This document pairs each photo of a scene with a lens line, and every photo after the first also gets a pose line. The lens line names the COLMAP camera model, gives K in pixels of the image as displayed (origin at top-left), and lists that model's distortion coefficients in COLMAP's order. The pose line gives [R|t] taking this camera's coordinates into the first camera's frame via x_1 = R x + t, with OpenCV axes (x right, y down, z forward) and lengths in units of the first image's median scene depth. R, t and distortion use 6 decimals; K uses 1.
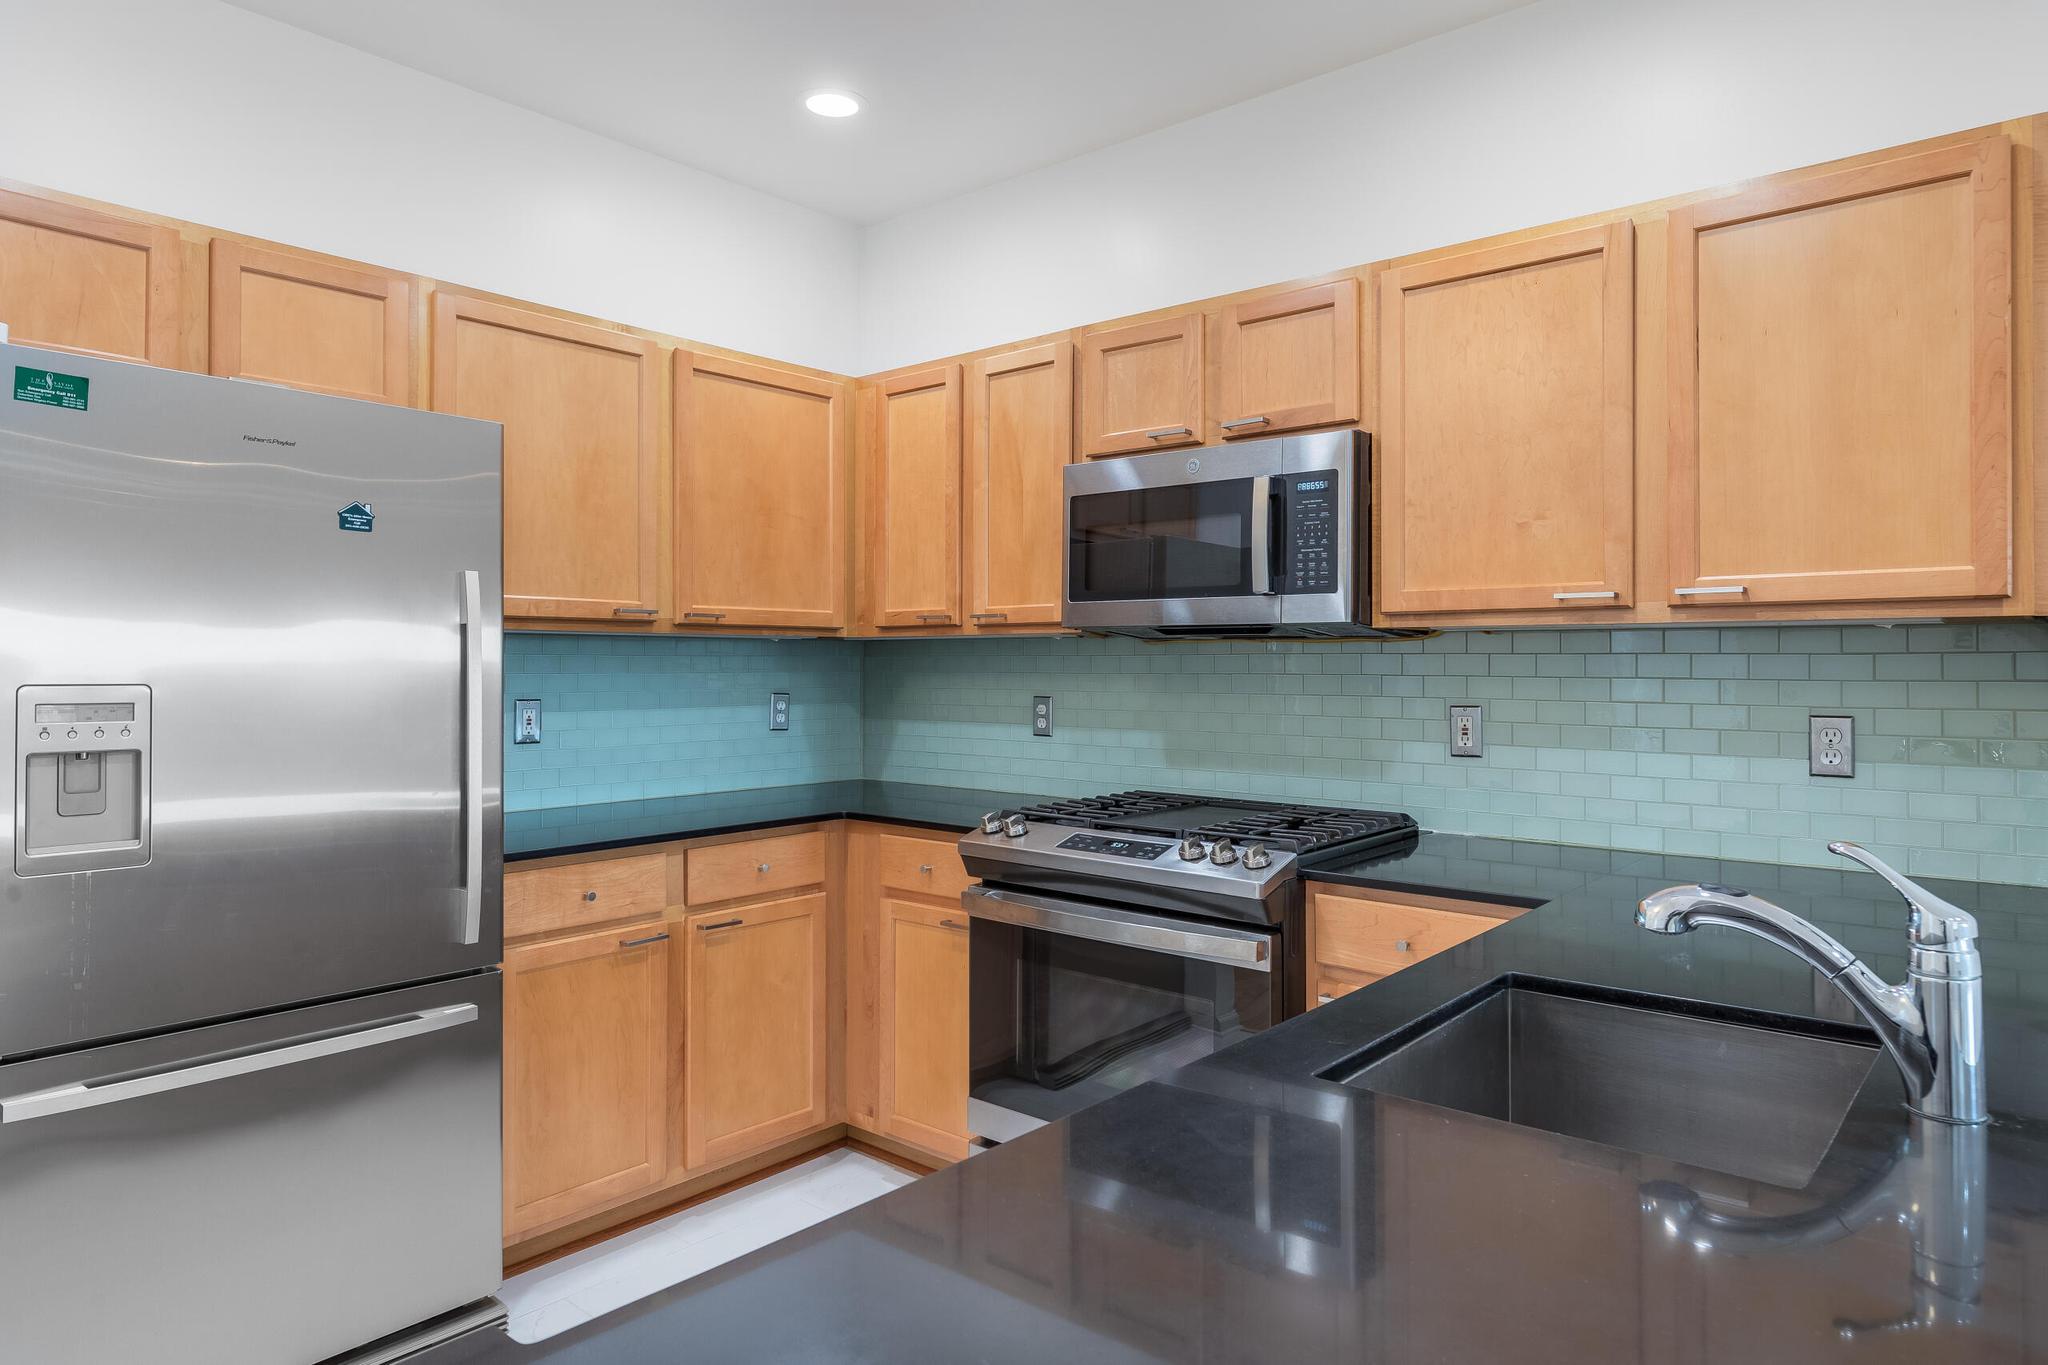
lens RADIAL K [[1230.9, 0, 1026.3], [0, 1230.9, 656.0], [0, 0, 1]] dist [-0.000400, -0.000707]
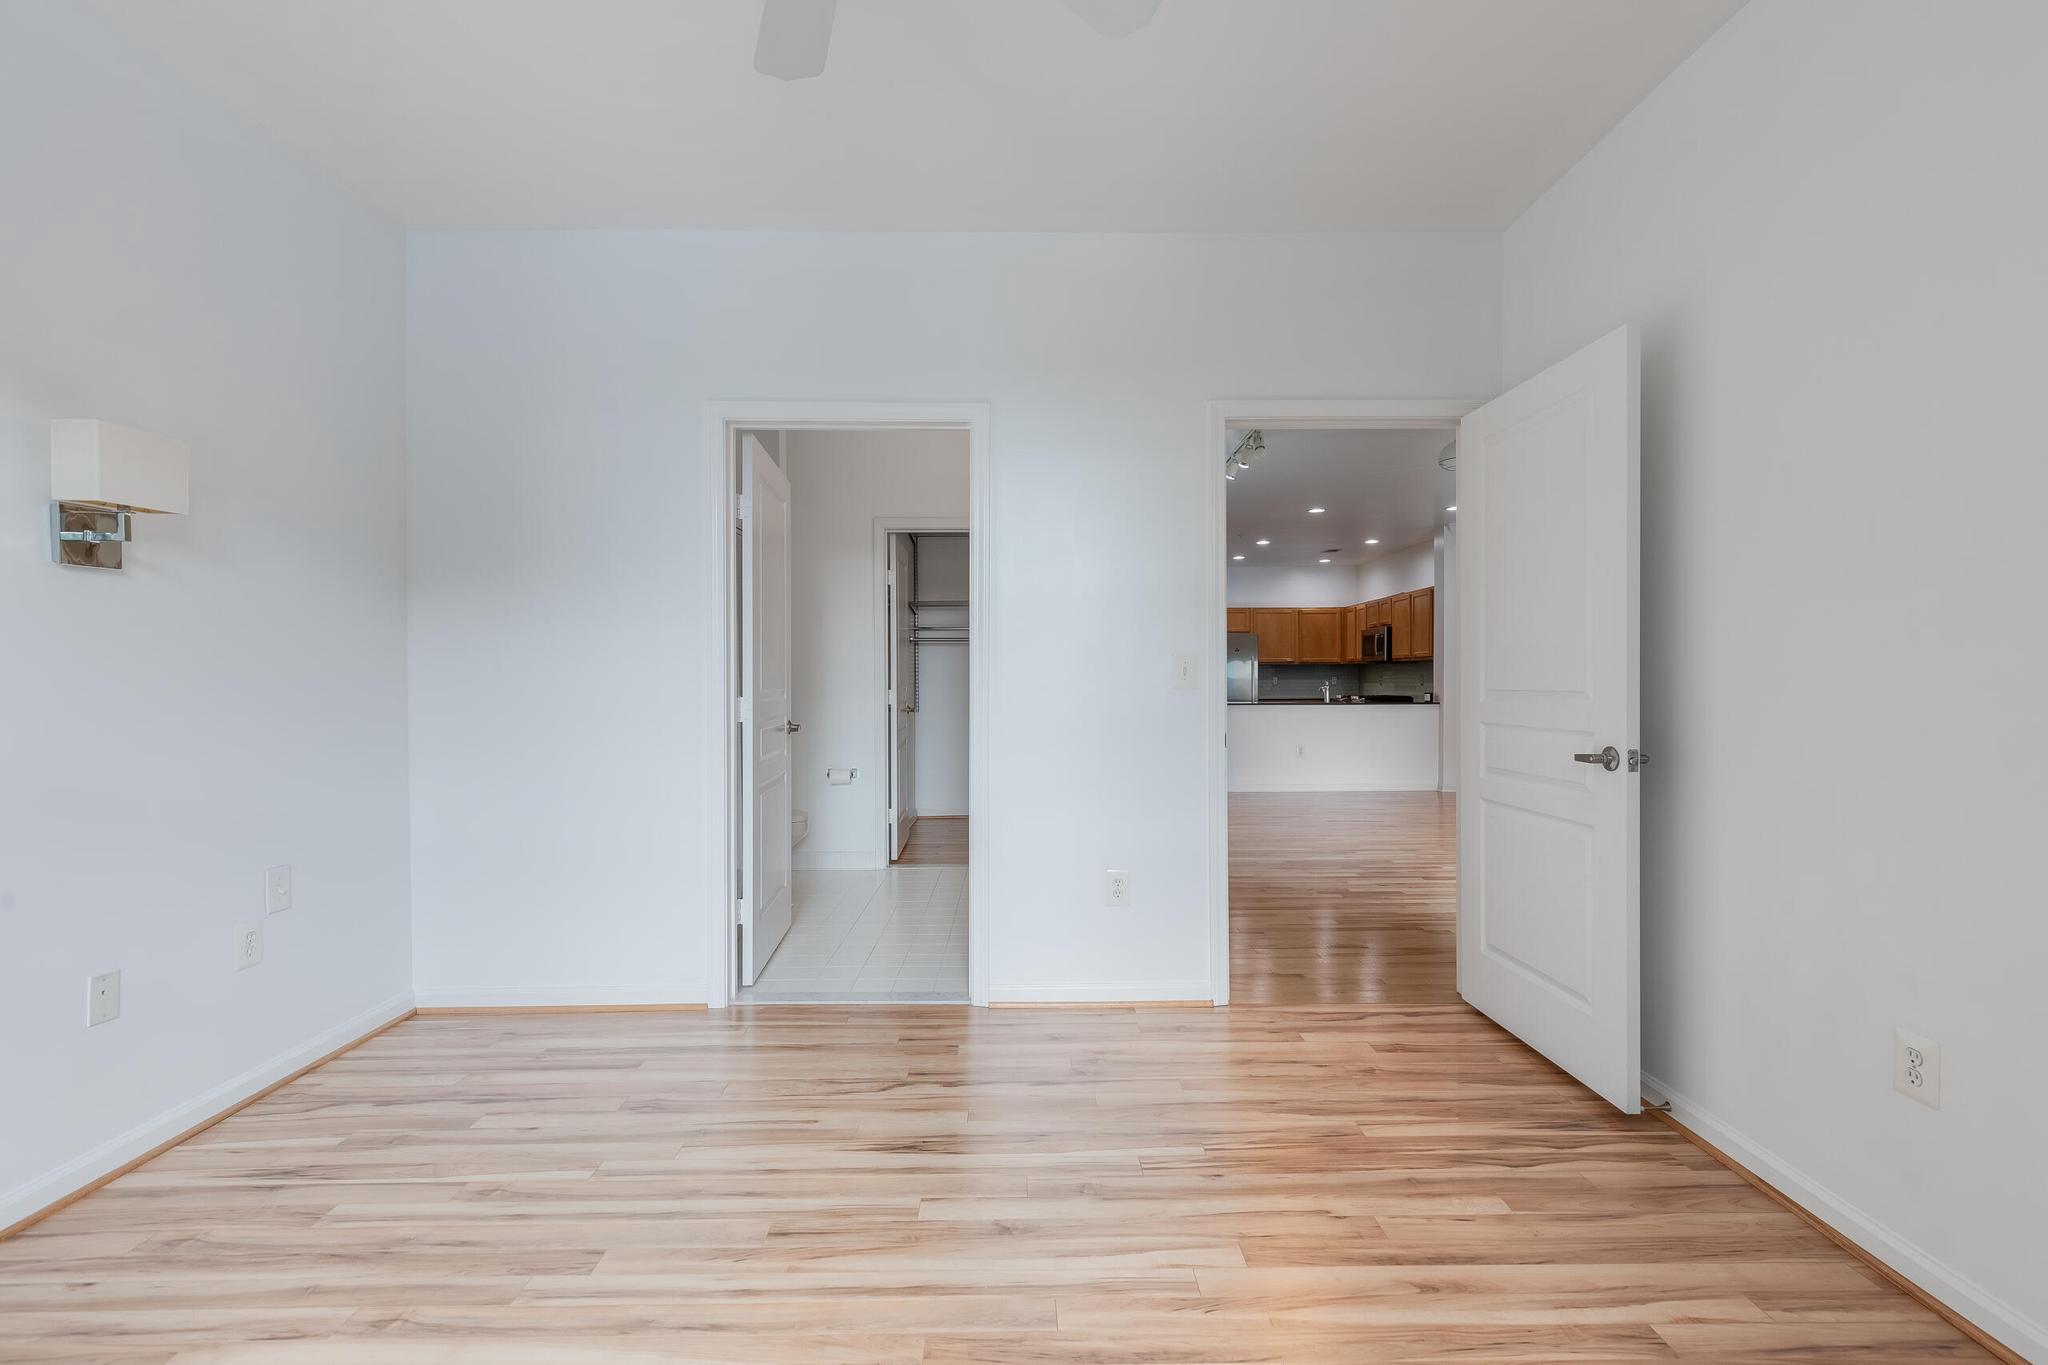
lens RADIAL K [[915.4, 0, 1024.0], [0, 915.4, 682.5], [0, 0, 1]] dist [0.004120, 0.000156]
pose [[0.649777, -0.002417, -0.760121, 2.132651], [0.006123, 0.999979, 0.002055, 0.048474], [0.760100, -0.005990, 0.649778, -2.695953]]
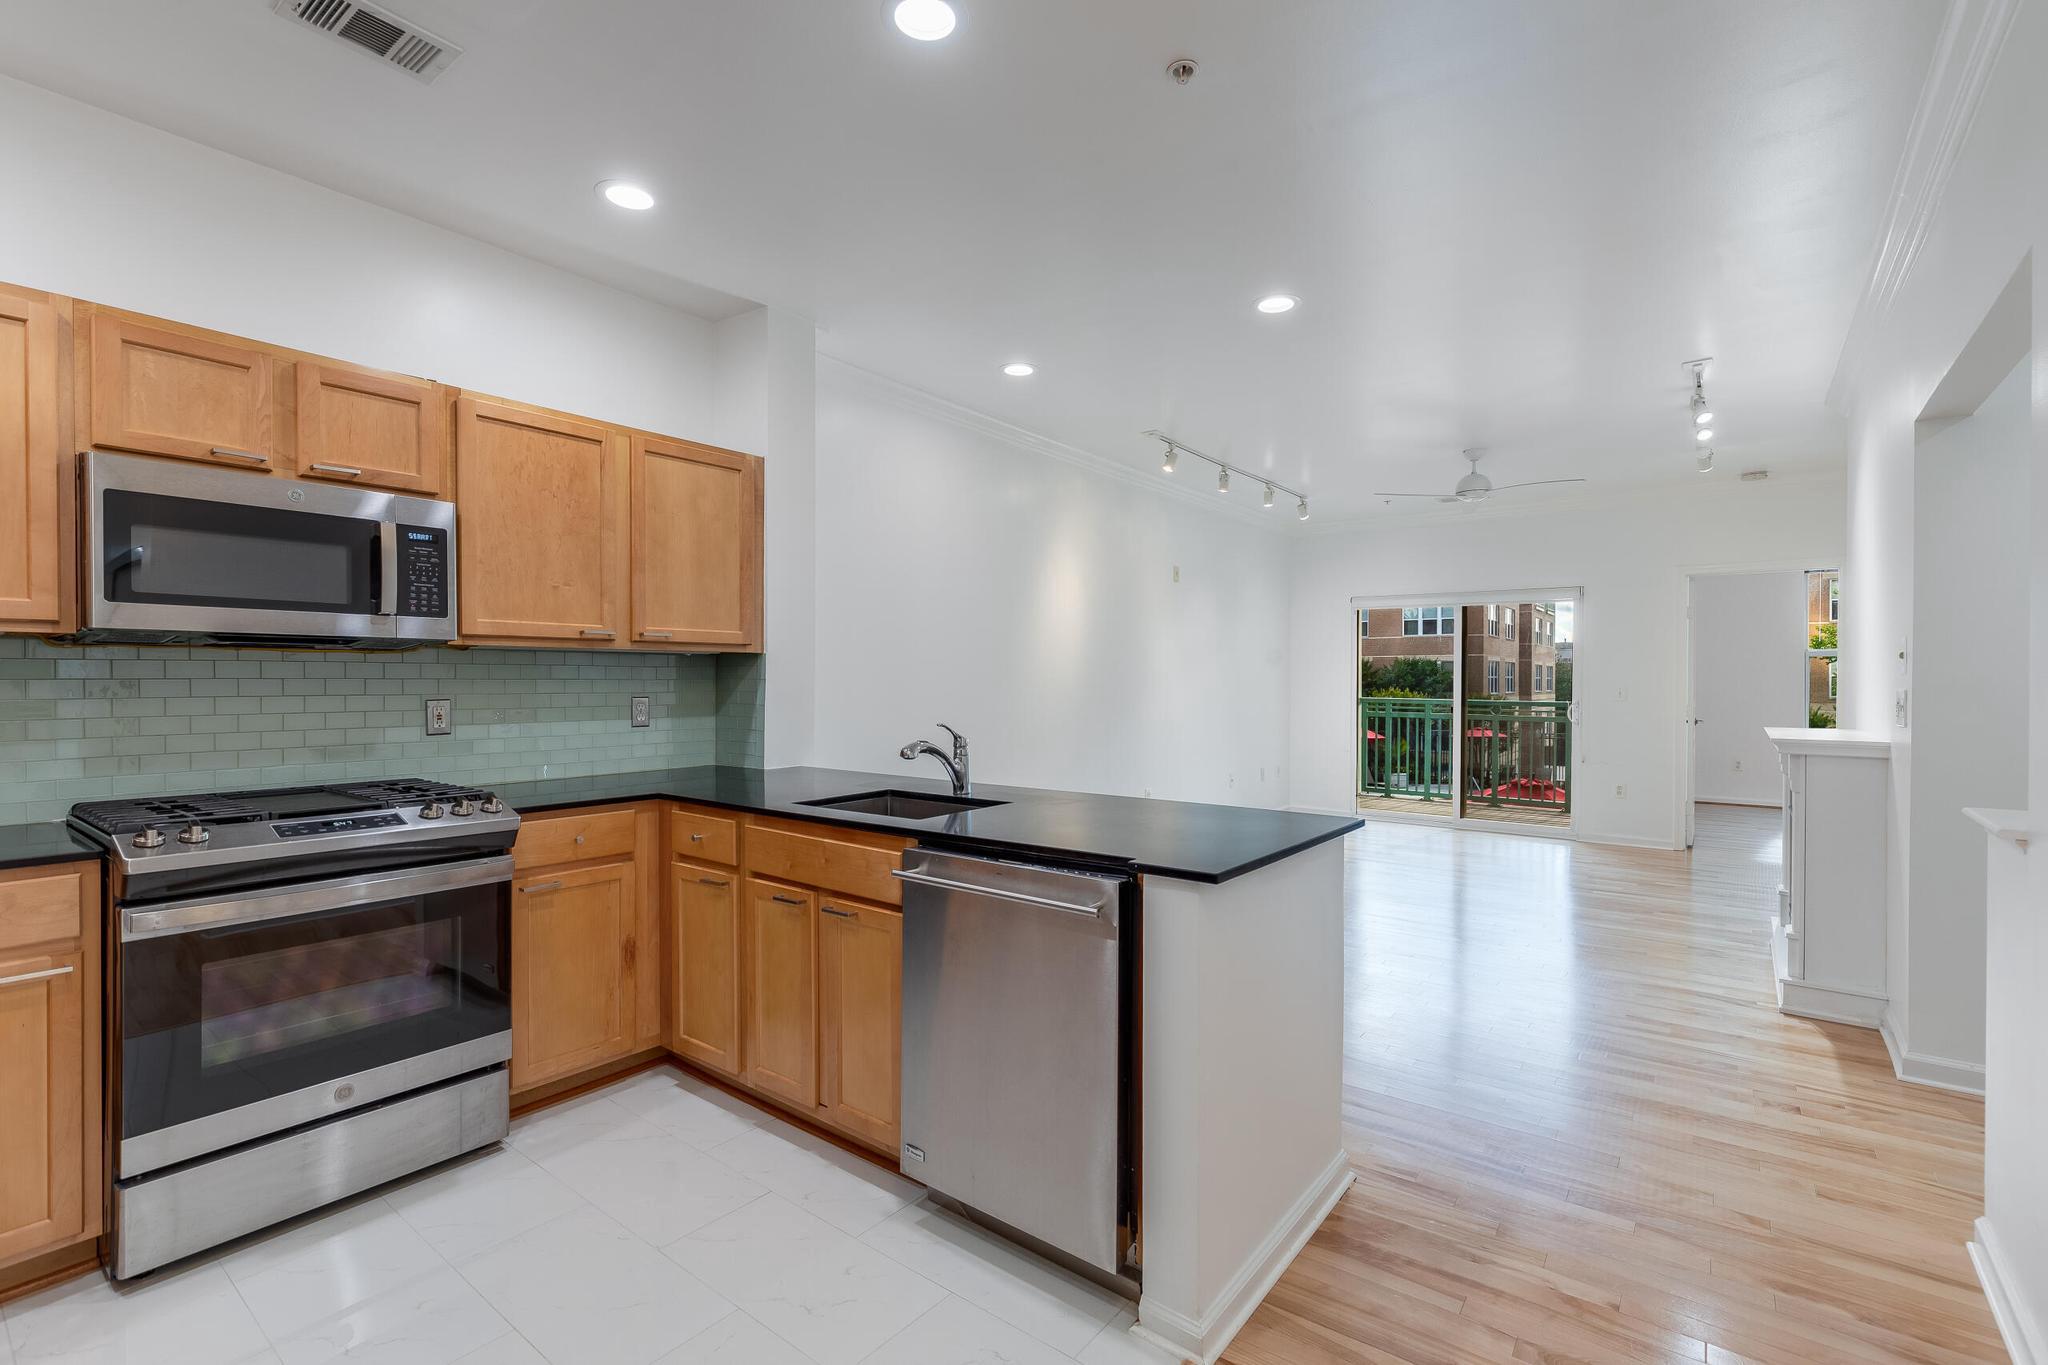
lens RADIAL K [[915.4, 0, 1024.0], [0, 915.4, 682.5], [0, 0, 1]] dist [0.004120, 0.000156]
pose [[-0.047763, -0.003936, 0.998851, -0.728033], [-0.005178, 0.999980, 0.003692, 0.012413], [-0.998845, -0.004996, -0.047782, 0.352776]]
